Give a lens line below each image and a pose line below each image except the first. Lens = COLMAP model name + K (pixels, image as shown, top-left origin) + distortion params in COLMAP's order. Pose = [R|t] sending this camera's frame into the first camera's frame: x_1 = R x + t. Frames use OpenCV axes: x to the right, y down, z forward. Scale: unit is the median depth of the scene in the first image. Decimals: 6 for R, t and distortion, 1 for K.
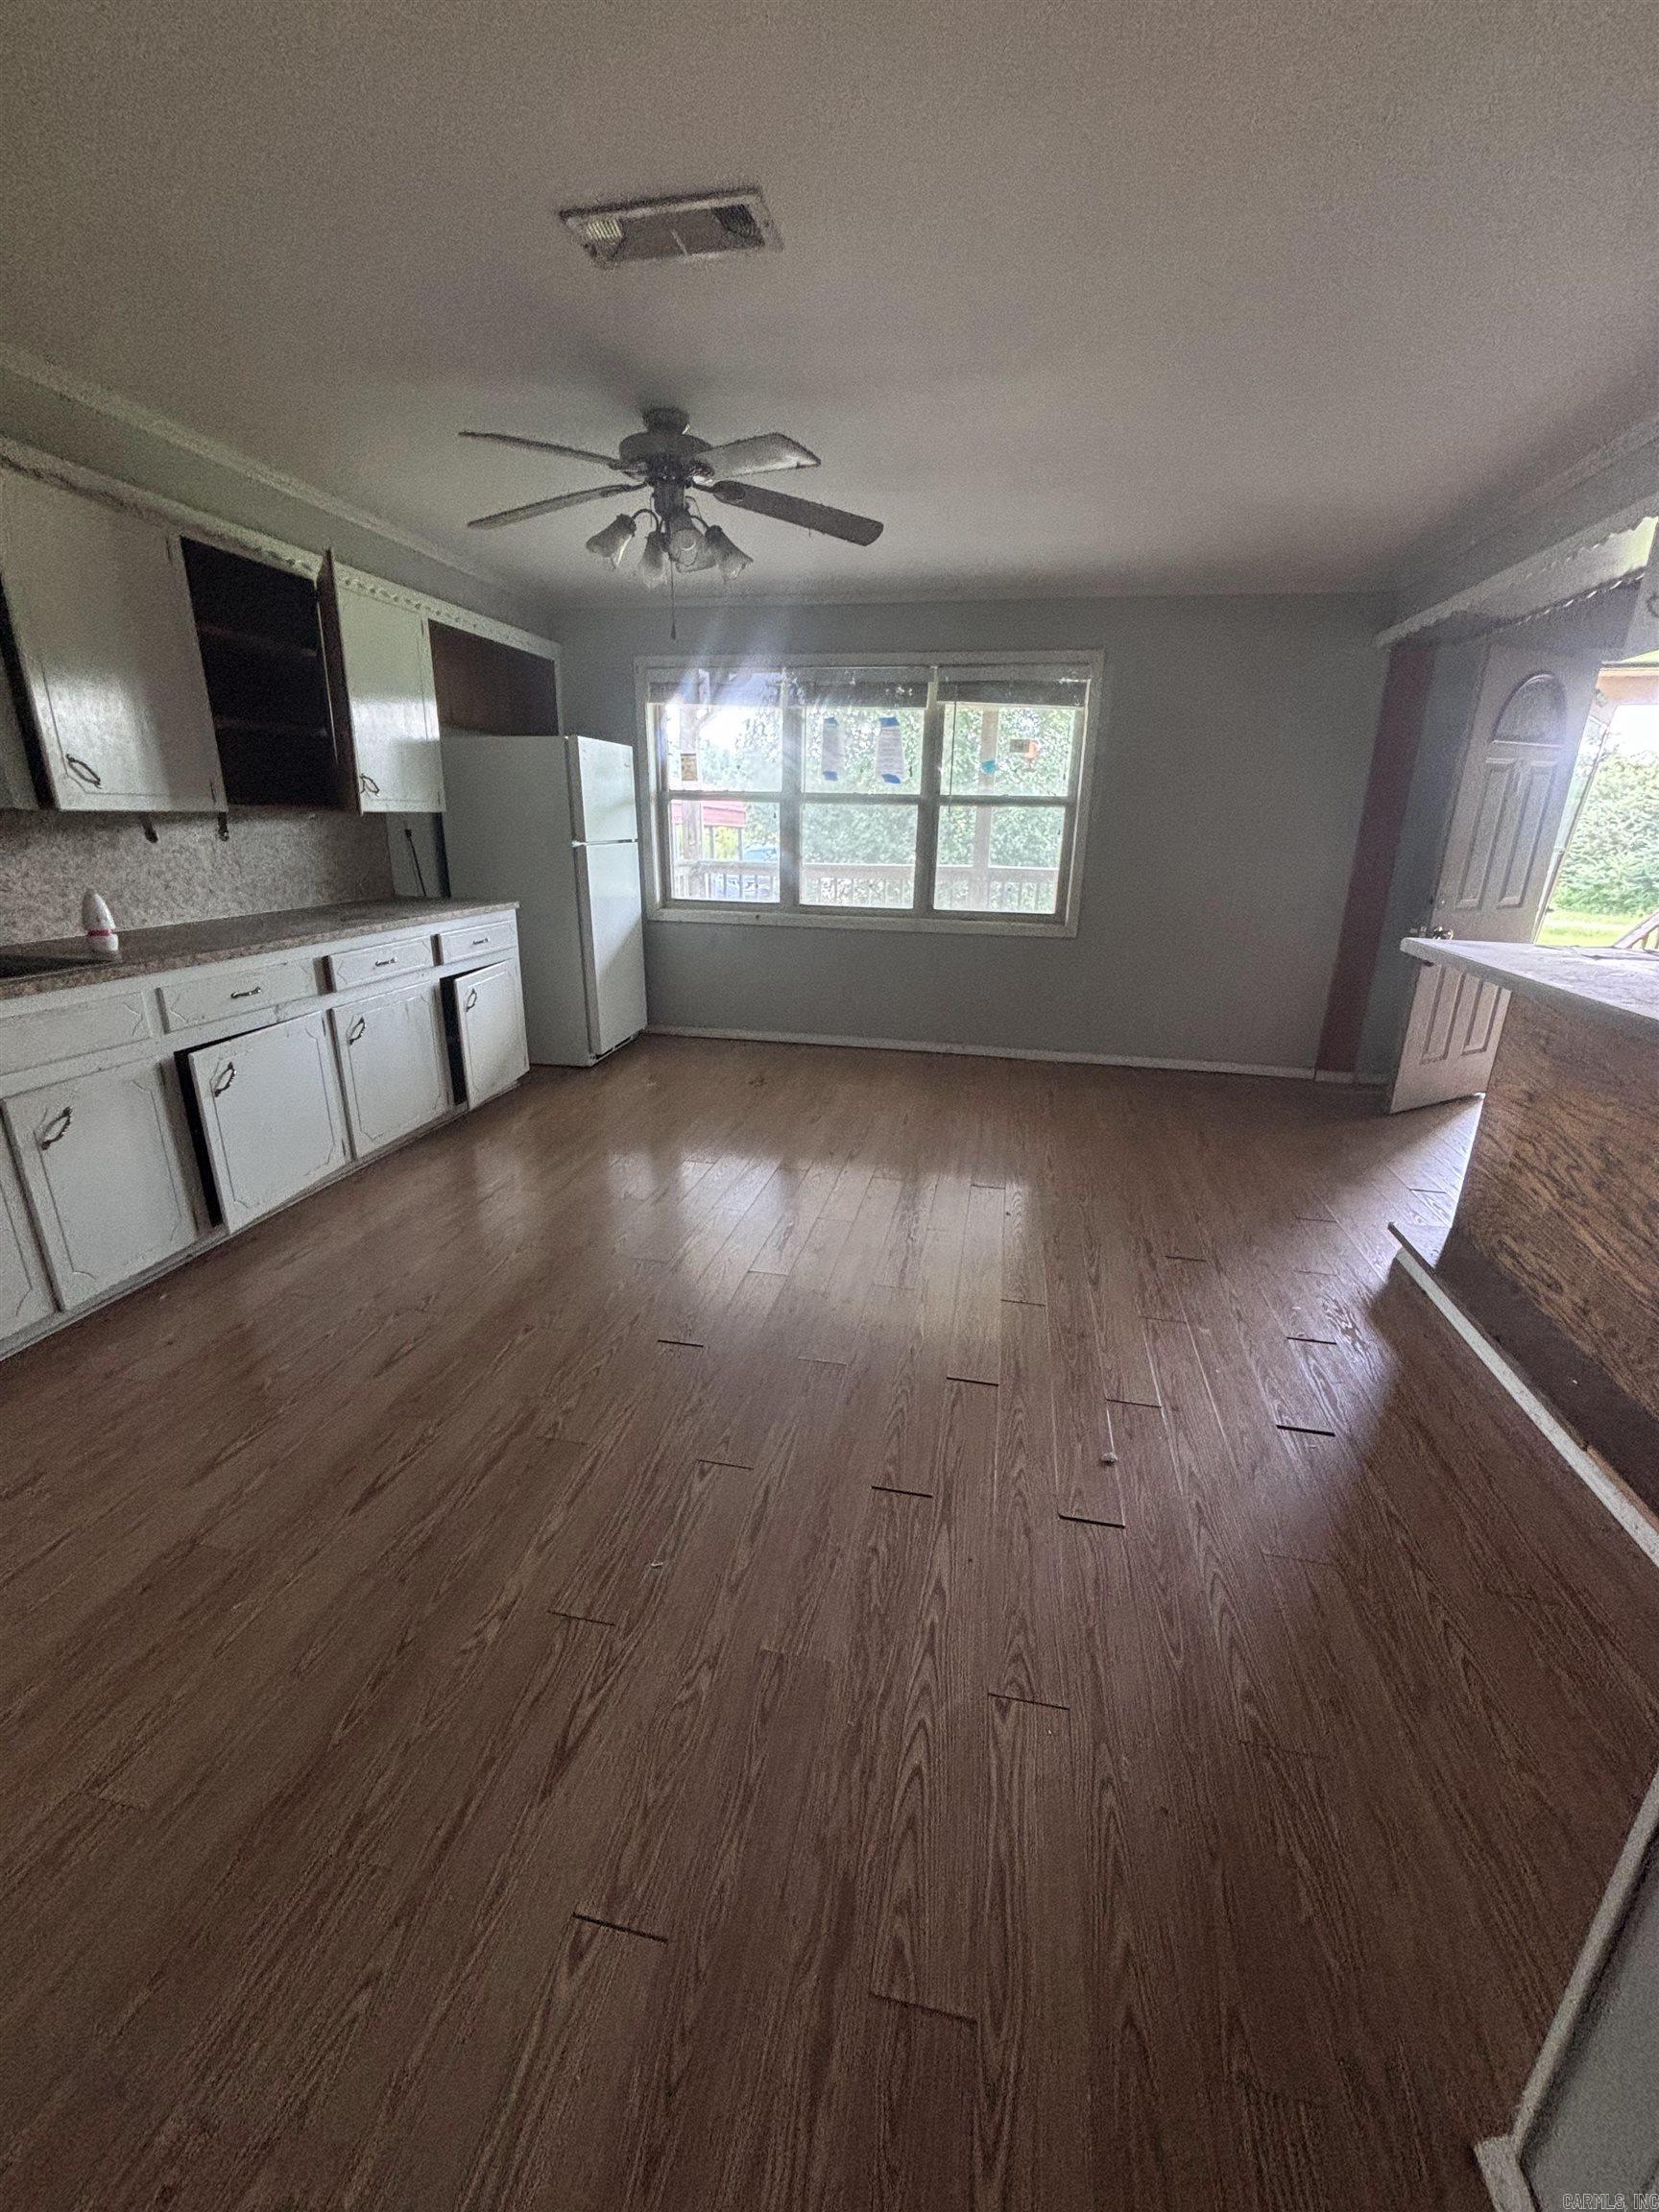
lens RADIAL K [[890.8, 0, 826.3], [0, 890.8, 1103.6], [0, 0, 1]] dist [0.002541, 0.000291]
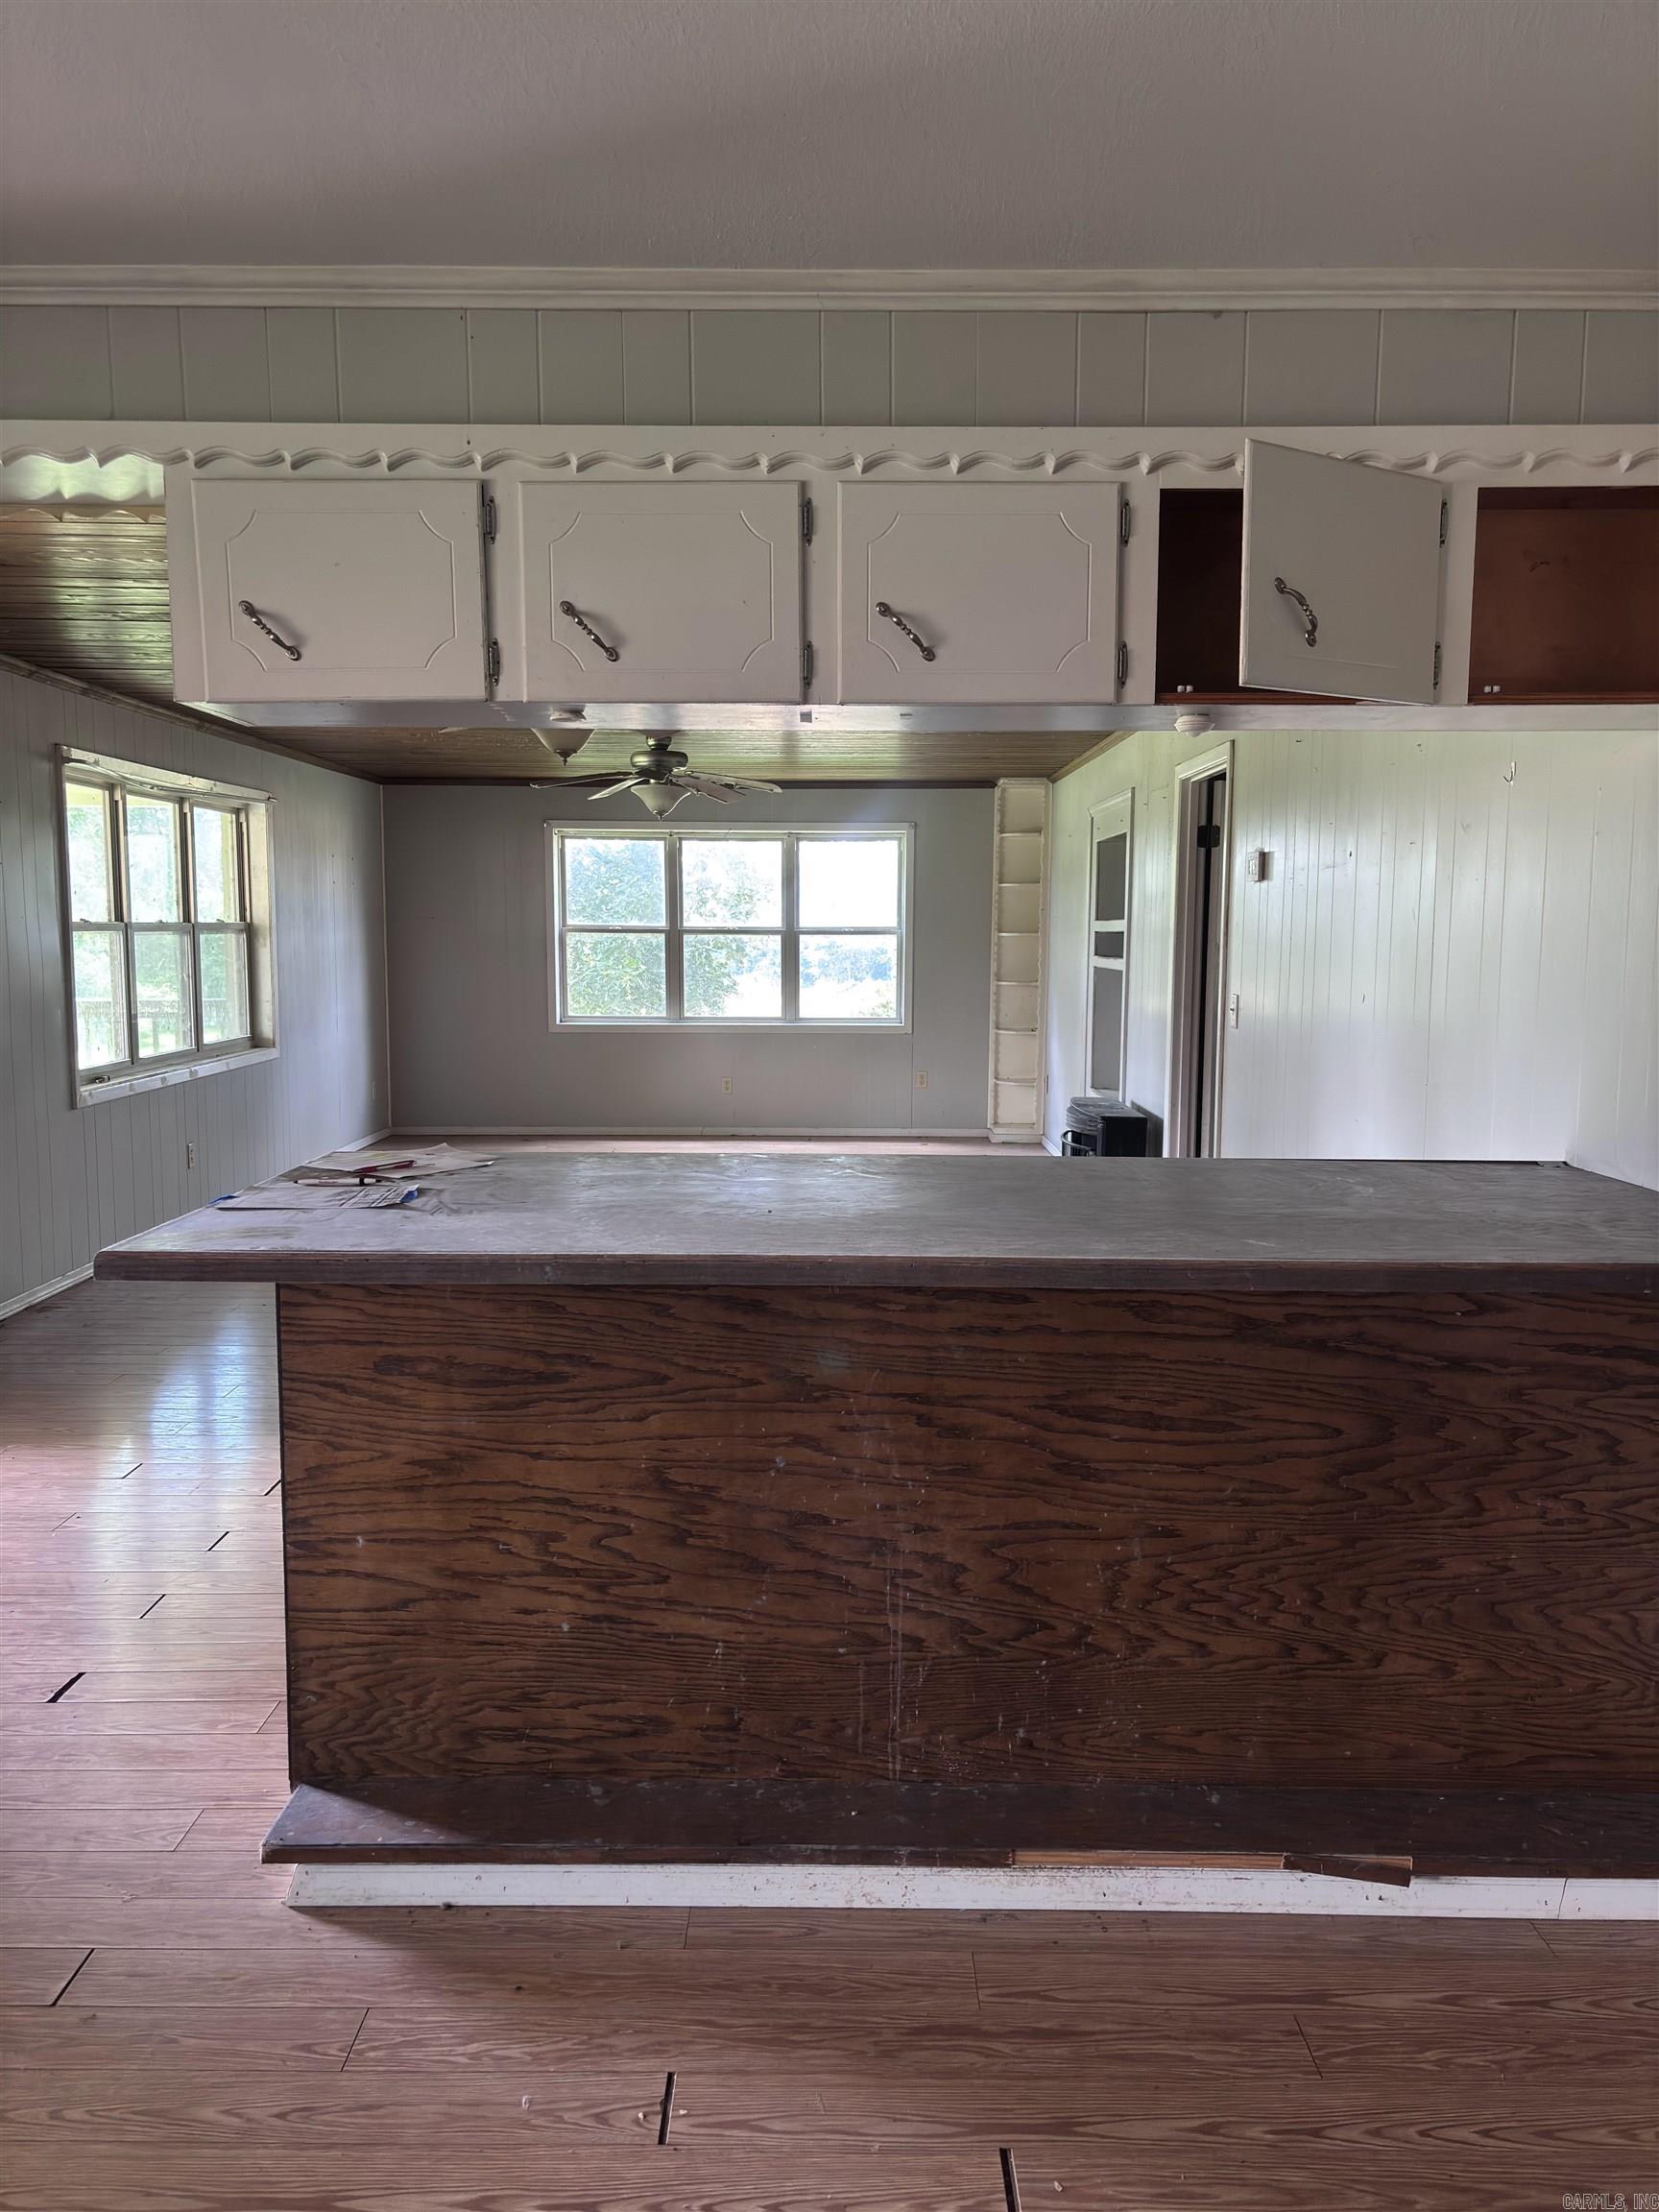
lens RADIAL K [[1672.2, 0, 832.0], [0, 1672.2, 1111.6], [0, 0, 1]] dist [0.029271, -0.008578]
pose [[-0.205440, -0.114589, 0.971938, -0.266587], [0.294327, 0.939912, 0.173026, -0.352201], [-0.933363, 0.321614, -0.159369, 0.951597]]
